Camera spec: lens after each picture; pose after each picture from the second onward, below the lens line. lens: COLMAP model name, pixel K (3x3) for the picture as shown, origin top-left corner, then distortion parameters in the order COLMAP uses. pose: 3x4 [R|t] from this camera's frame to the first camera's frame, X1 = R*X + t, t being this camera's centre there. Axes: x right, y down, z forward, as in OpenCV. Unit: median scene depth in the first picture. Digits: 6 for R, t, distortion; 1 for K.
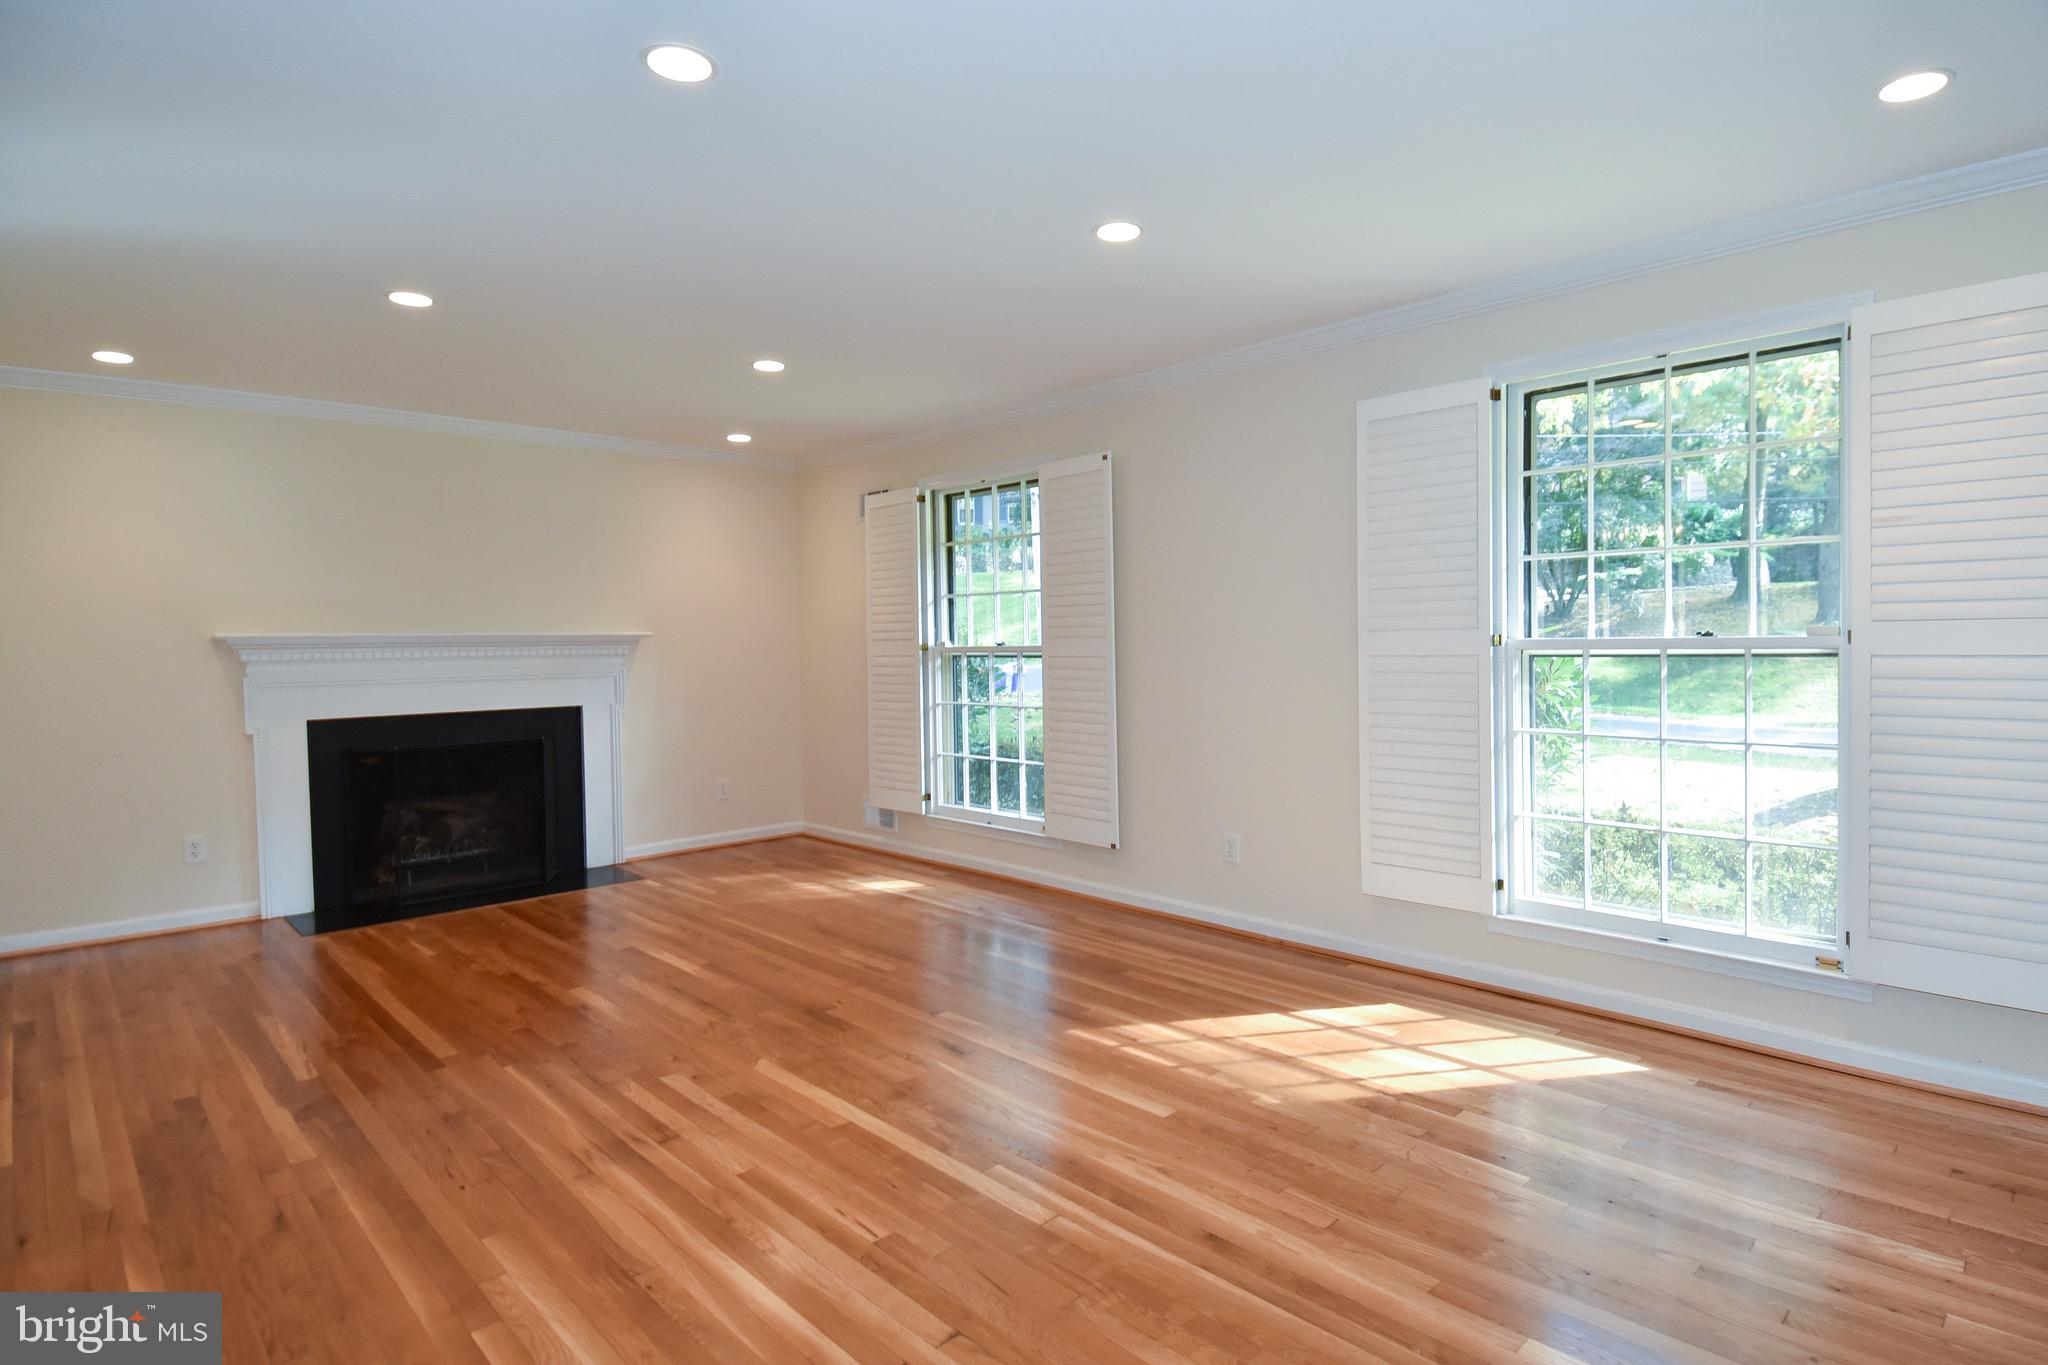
lens RADIAL K [[1077.0, 0, 1073.5], [0, 1077.0, 668.5], [0, 0, 1]] dist [0.042734, -0.045328]
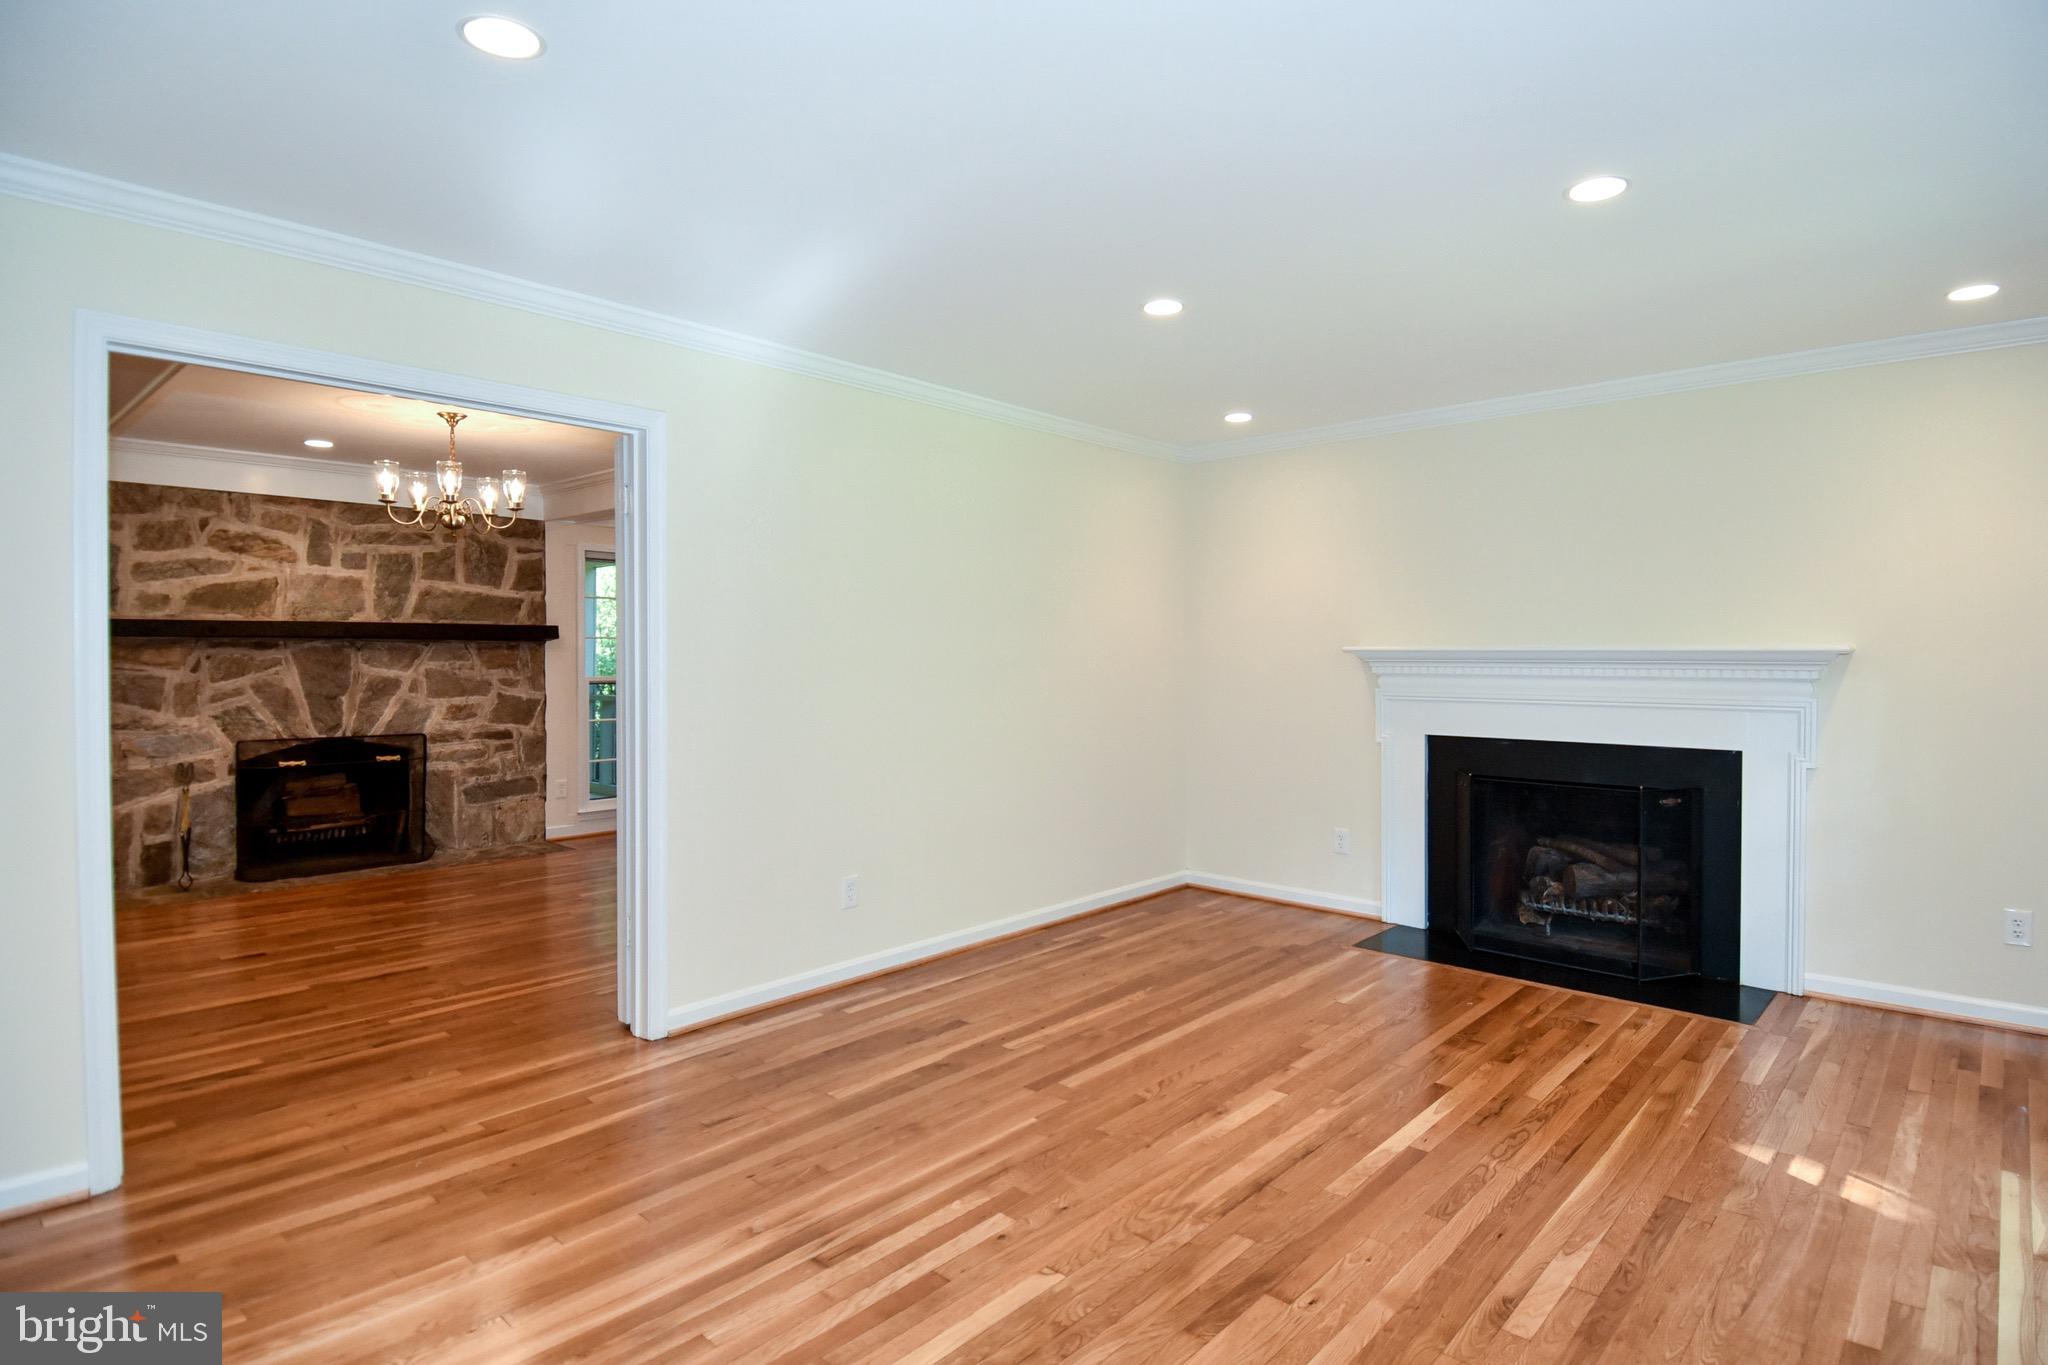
lens RADIAL K [[1077.0, 0, 1073.5], [0, 1077.0, 668.5], [0, 0, 1]] dist [0.042734, -0.045328]
pose [[0.070786, 0.031012, -0.997009, 0.379480], [-0.031891, 0.999076, 0.028812, -0.045433], [0.996982, 0.029756, 0.071710, 0.916152]]
